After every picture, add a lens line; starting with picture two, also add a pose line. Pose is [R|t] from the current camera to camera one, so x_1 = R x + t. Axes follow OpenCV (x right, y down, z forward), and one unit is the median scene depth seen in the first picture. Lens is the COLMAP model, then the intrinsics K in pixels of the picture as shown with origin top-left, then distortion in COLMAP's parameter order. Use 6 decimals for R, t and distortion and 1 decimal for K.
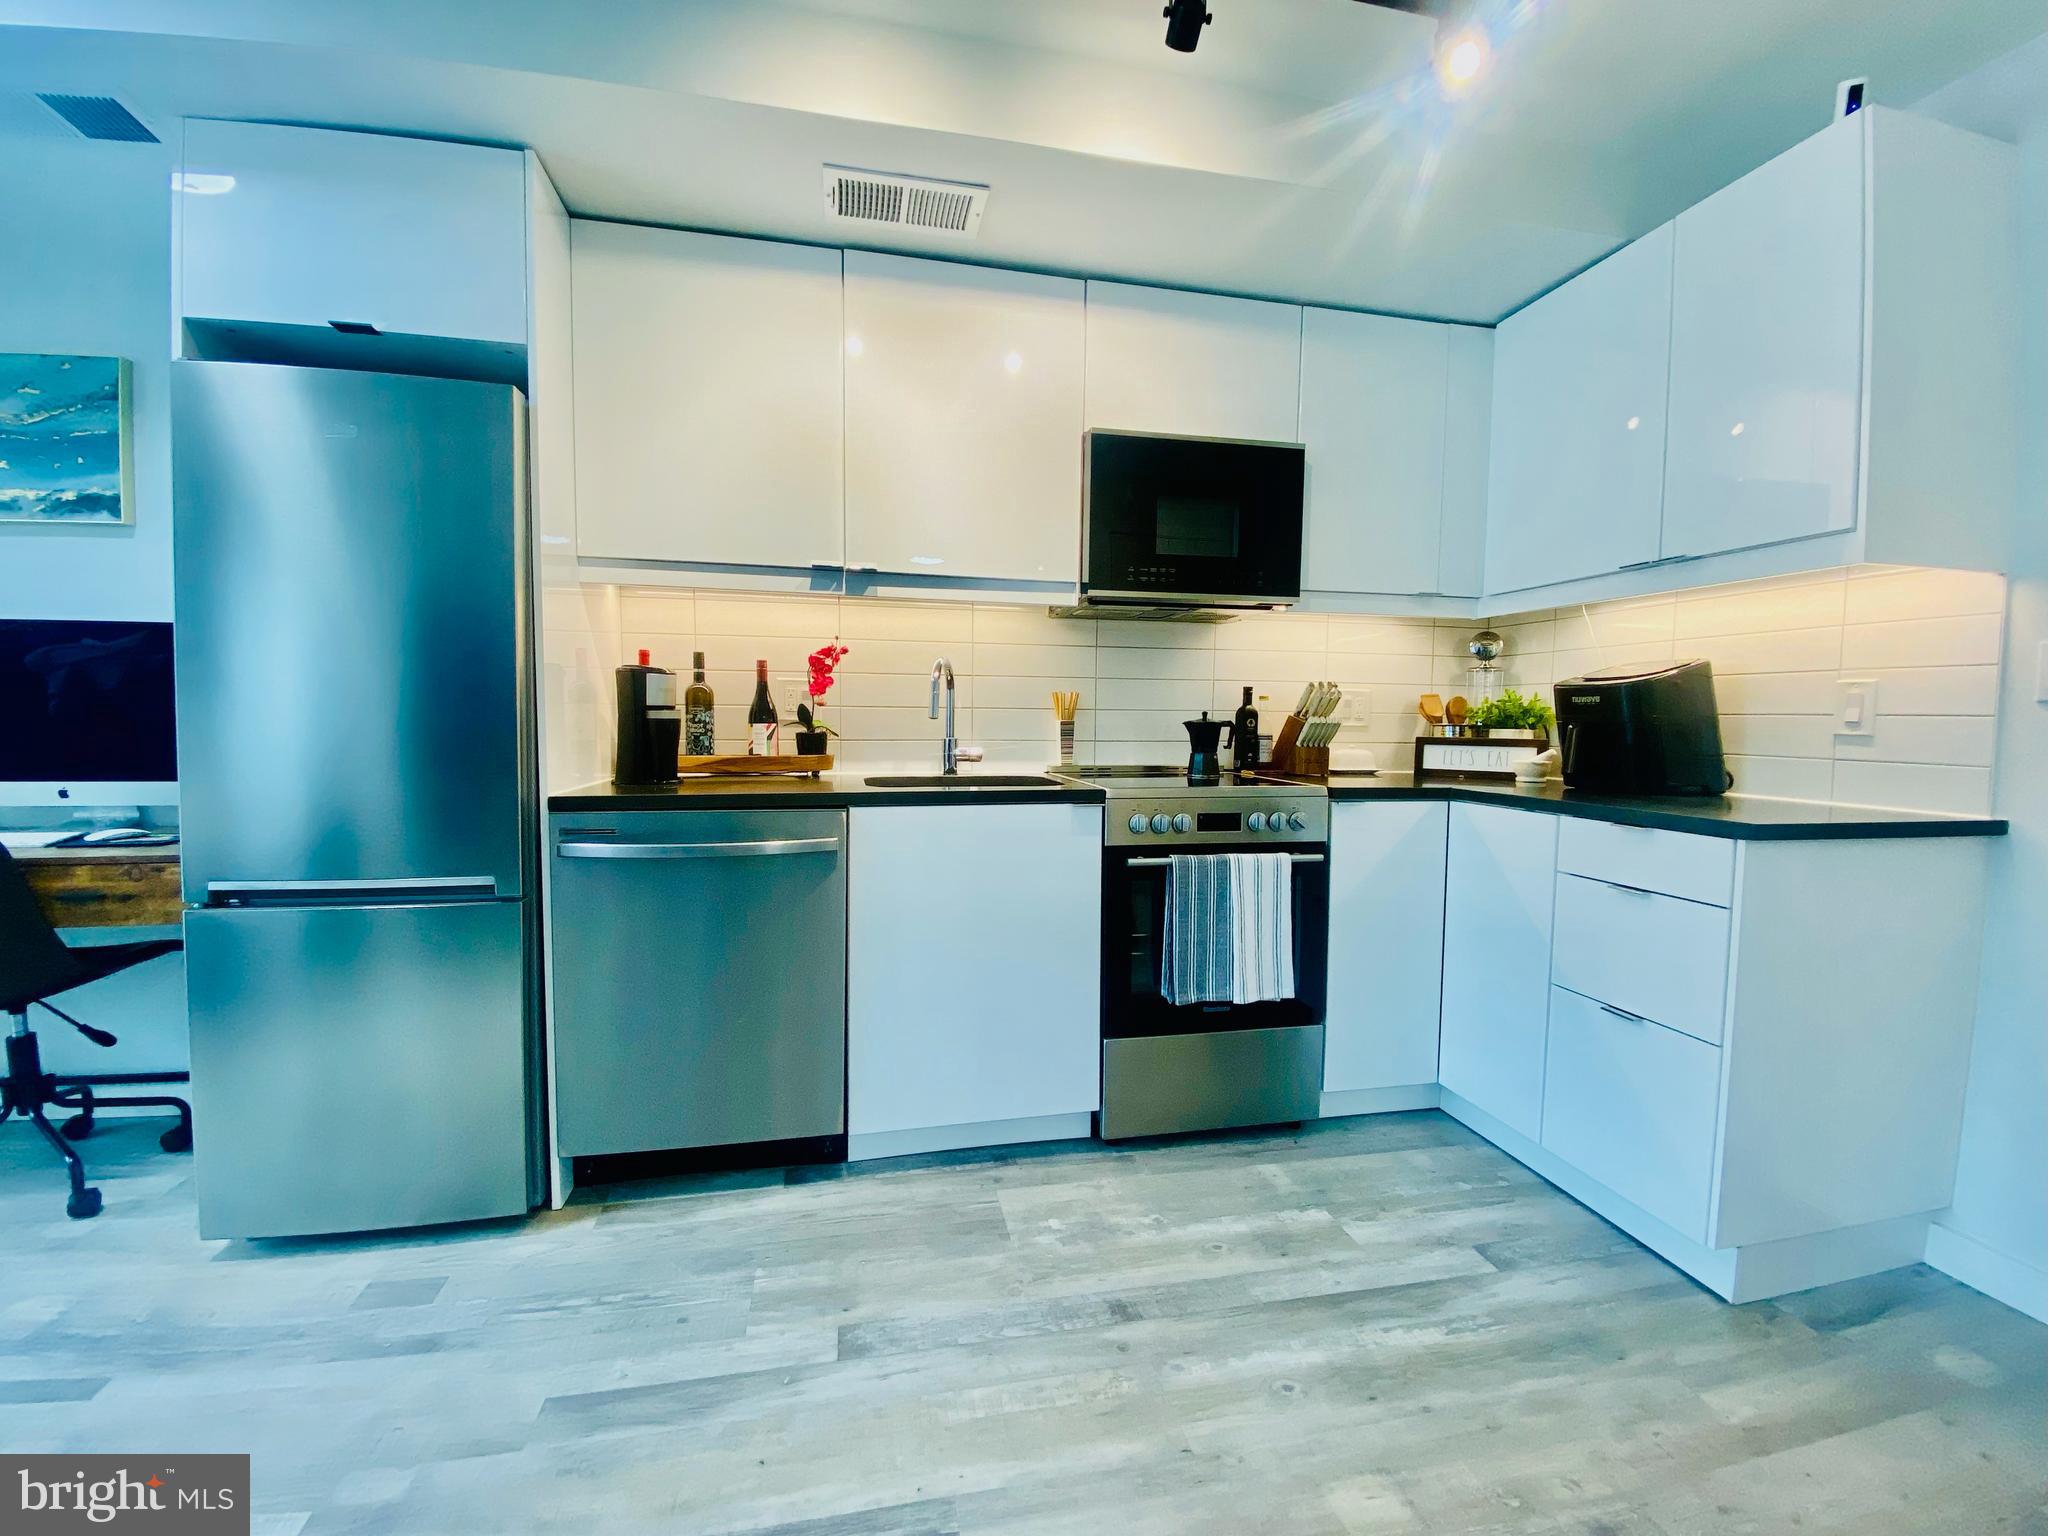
lens RADIAL K [[832.5, 0, 1024.0], [0, 832.5, 768.0], [0, 0, 1]] dist [0.012577, -0.016813]
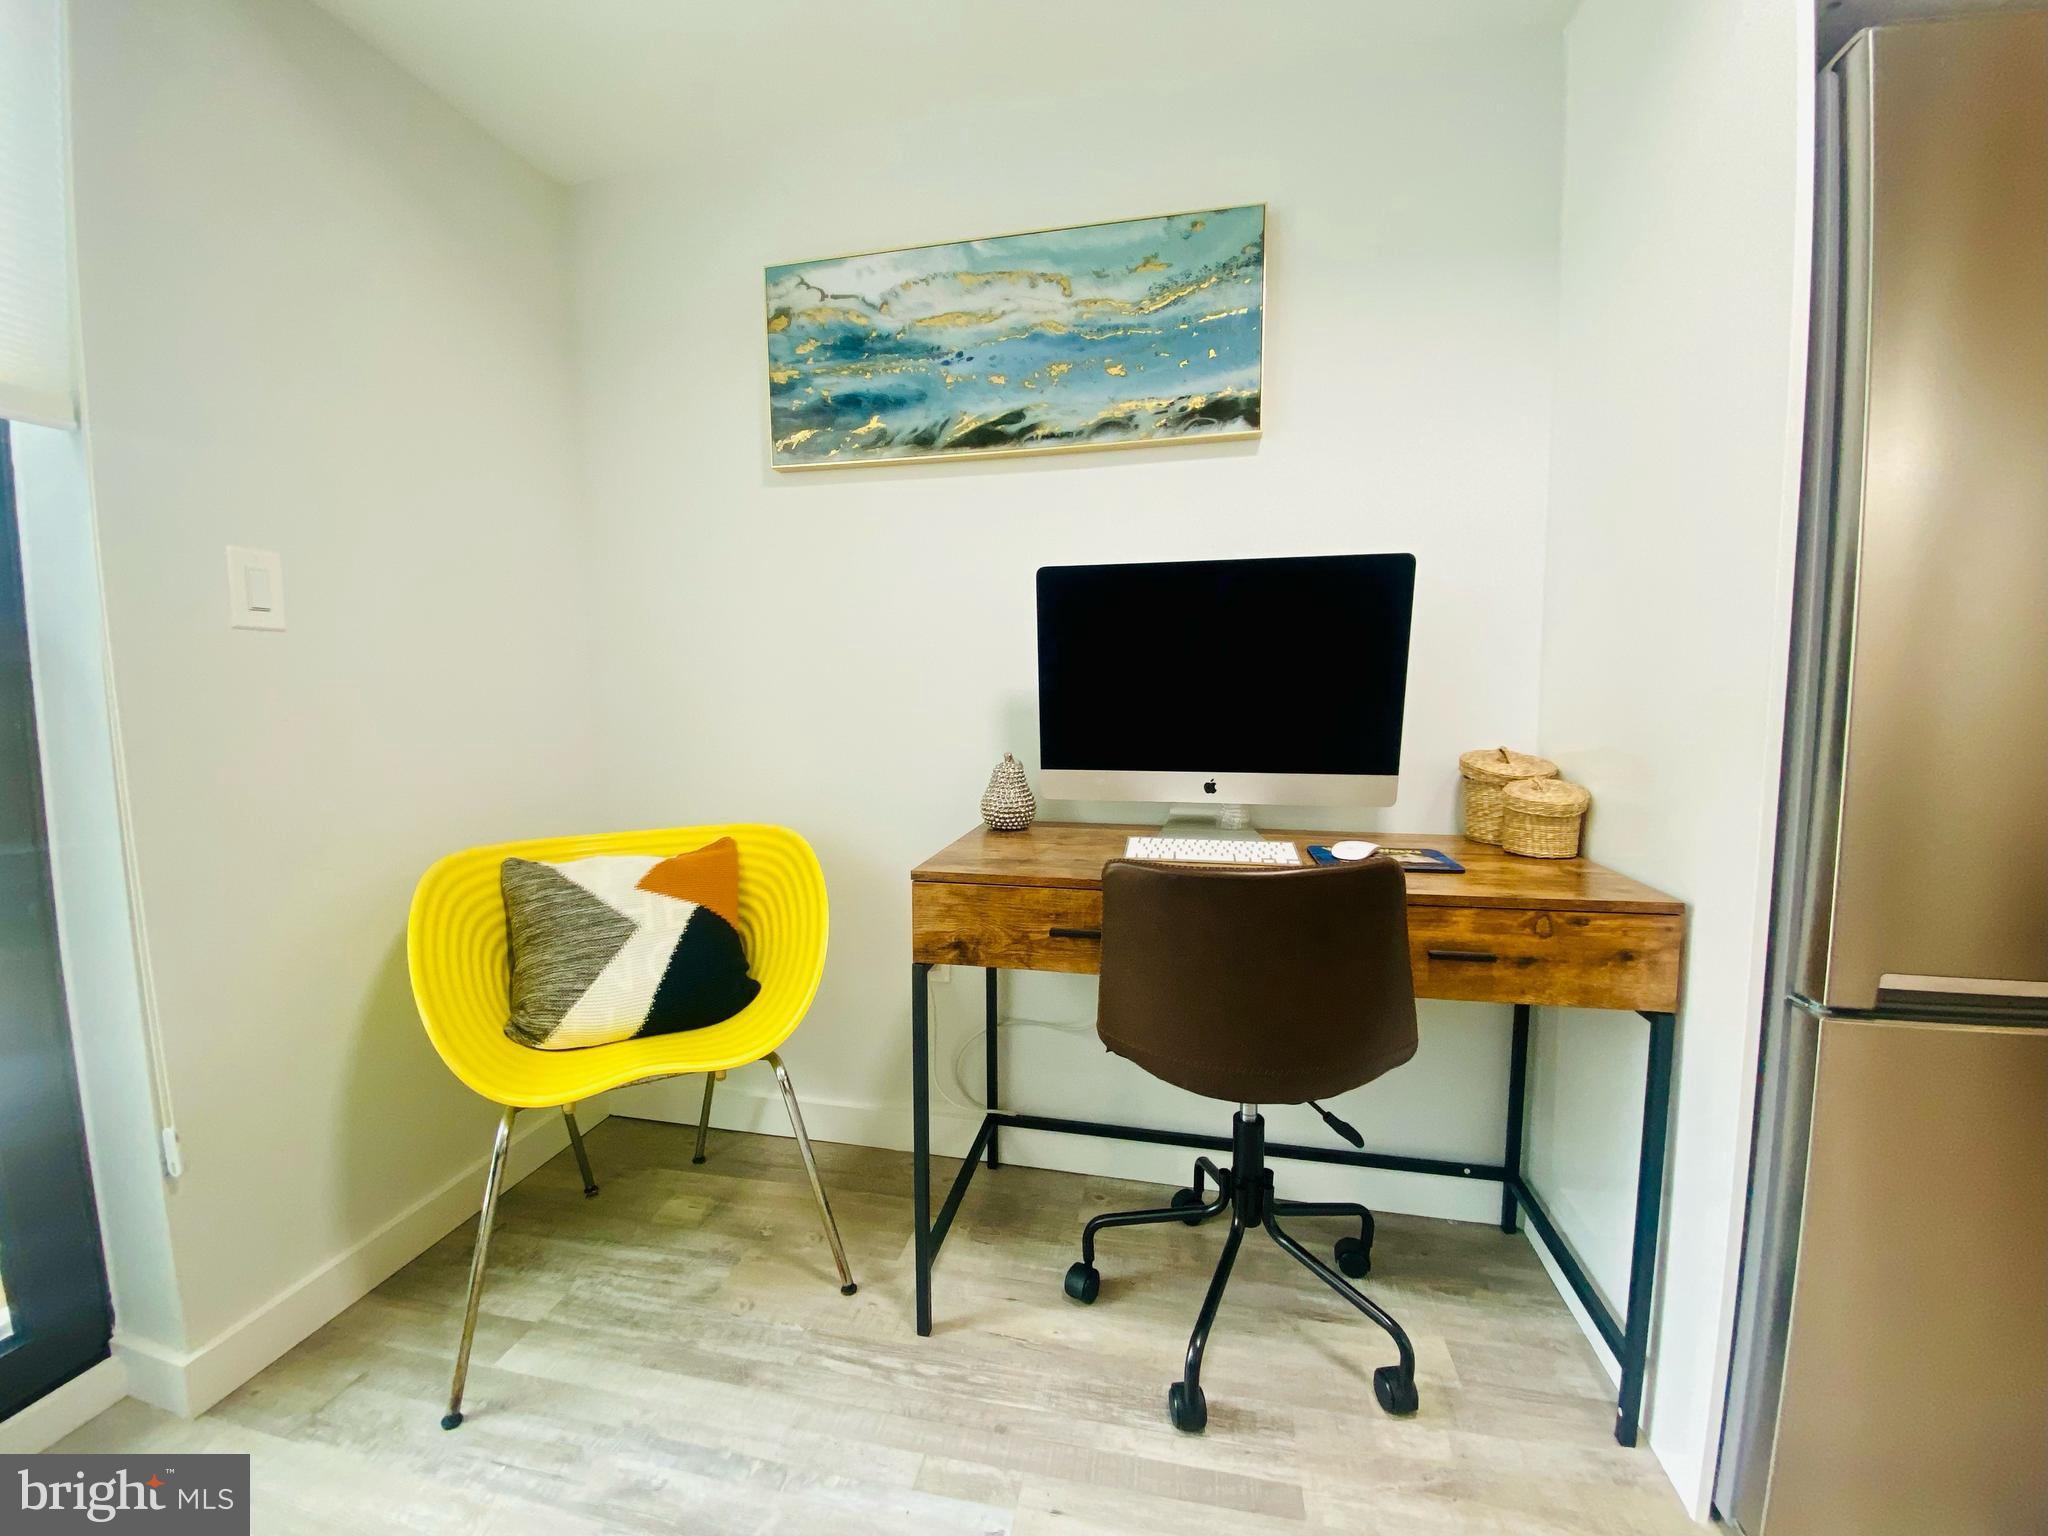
lens RADIAL K [[832.5, 0, 1024.0], [0, 832.5, 768.0], [0, 0, 1]] dist [0.012577, -0.016813]
pose [[0.913457, 0.020366, -0.406426, -1.005610], [-0.008169, 0.999463, 0.031723, -0.010746], [0.406854, -0.025658, 0.913133, 0.205558]]
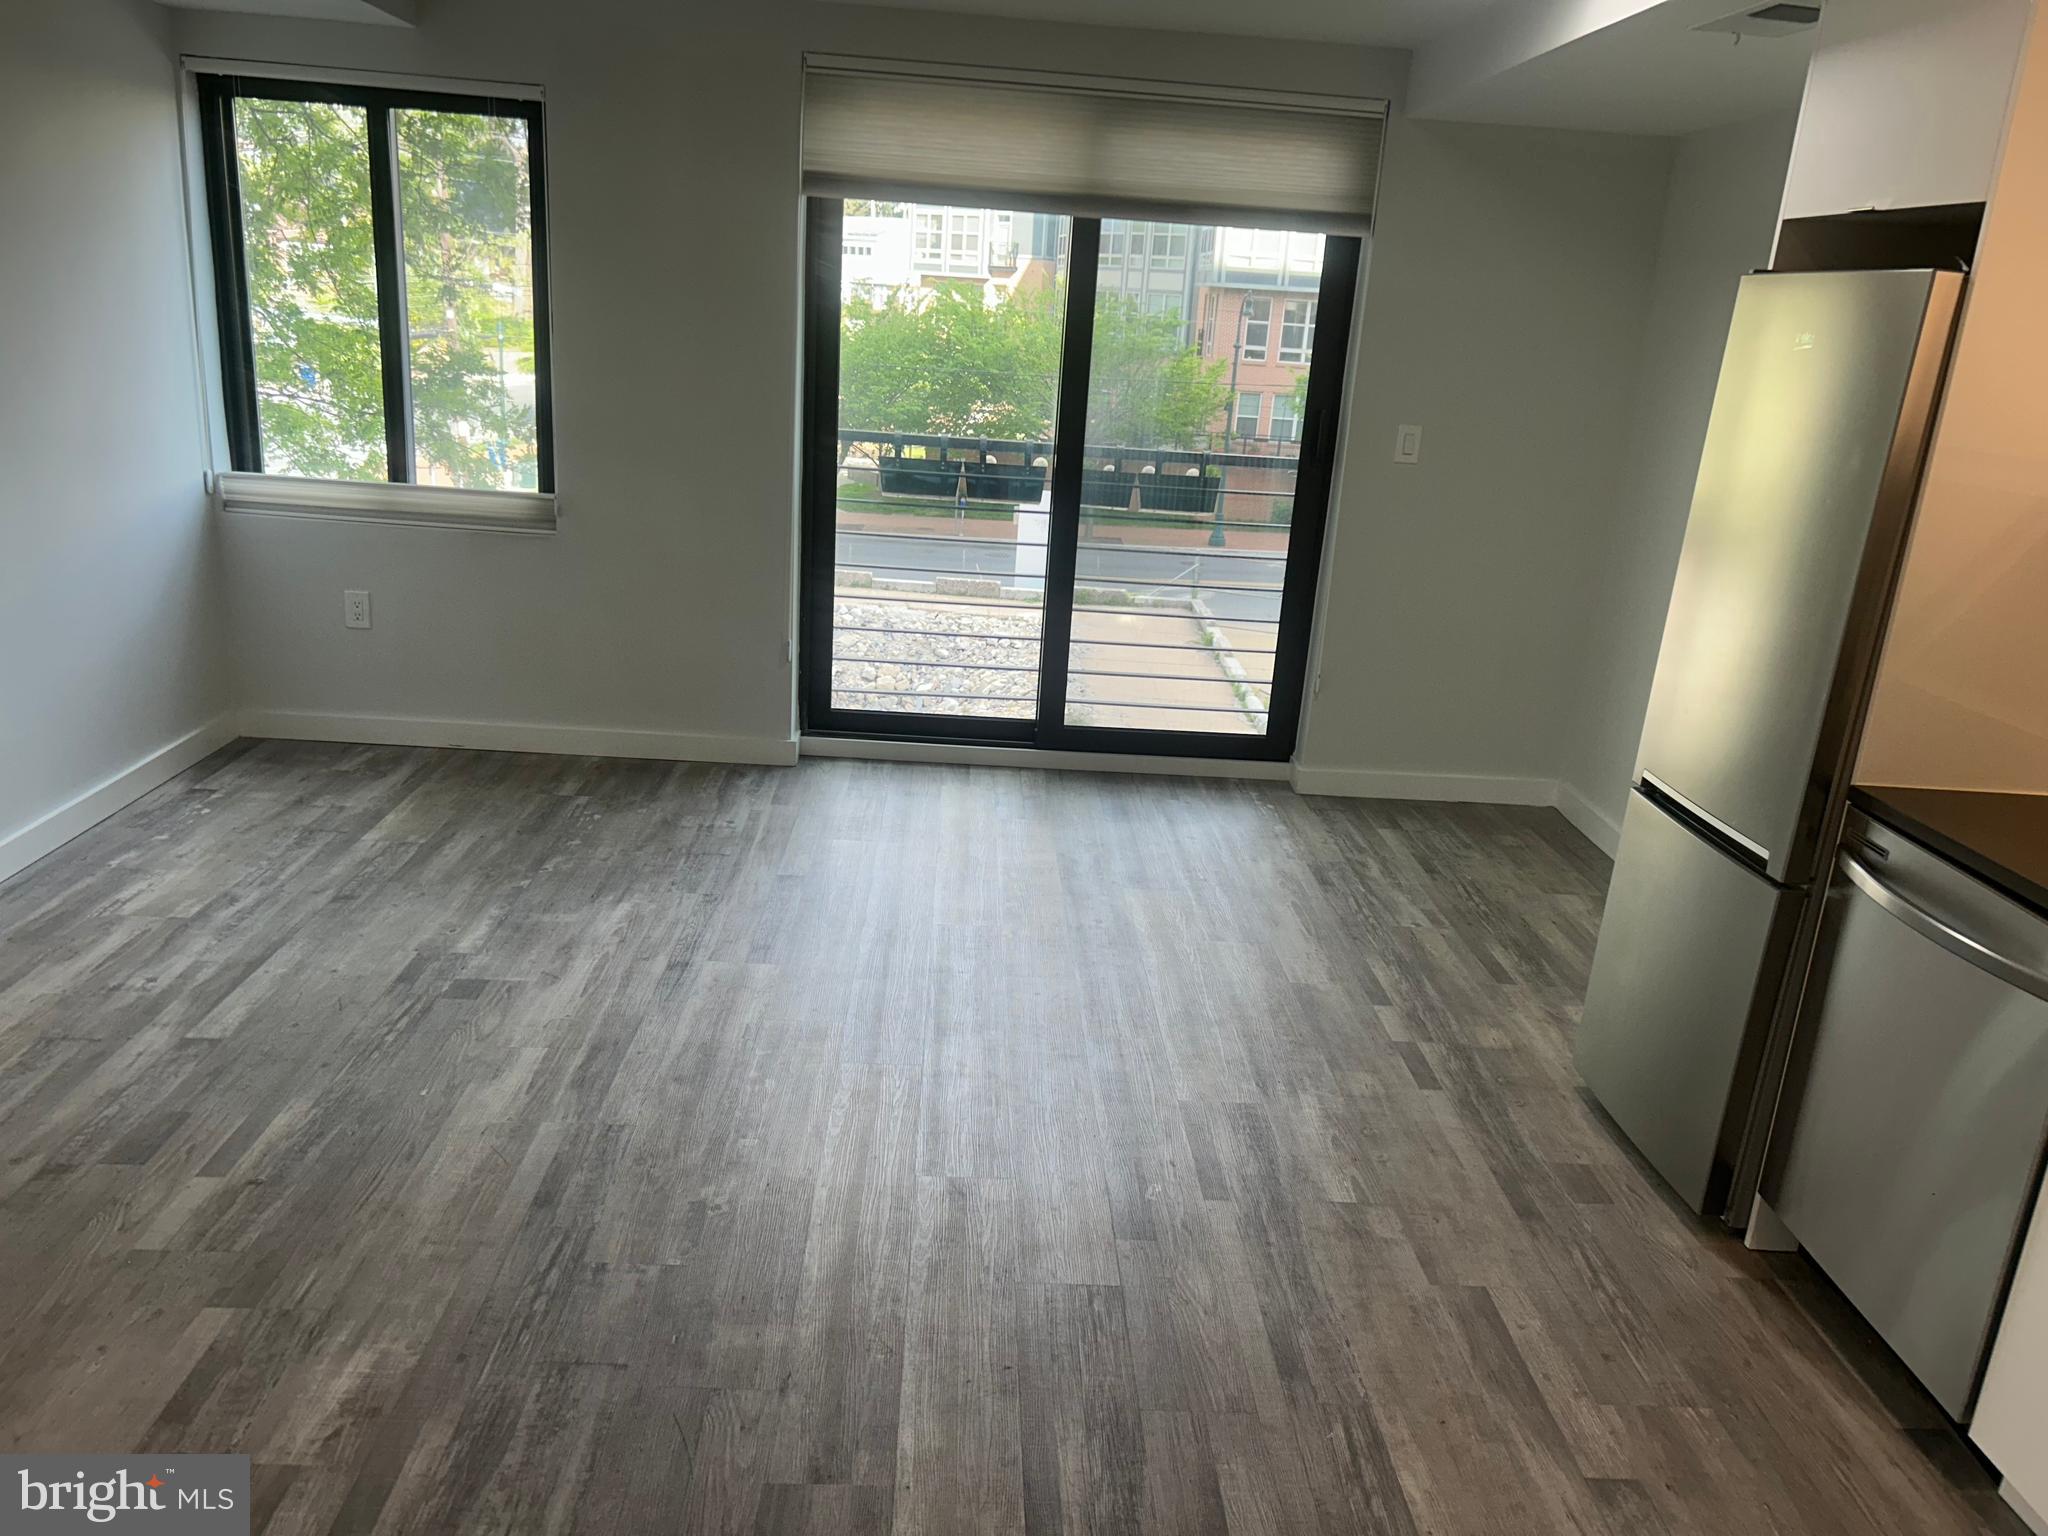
lens RADIAL K [[1525.0, 0, 1024.0], [0, 1525.0, 768.0], [0, 0, 1]] dist [-0.001762, 0.000299]
pose [[-0.170059, 0.263738, -0.949485, 0.835564], [-0.128166, 0.949416, 0.286674, -0.262011], [0.977064, 0.170444, -0.127654, 0.355629]]
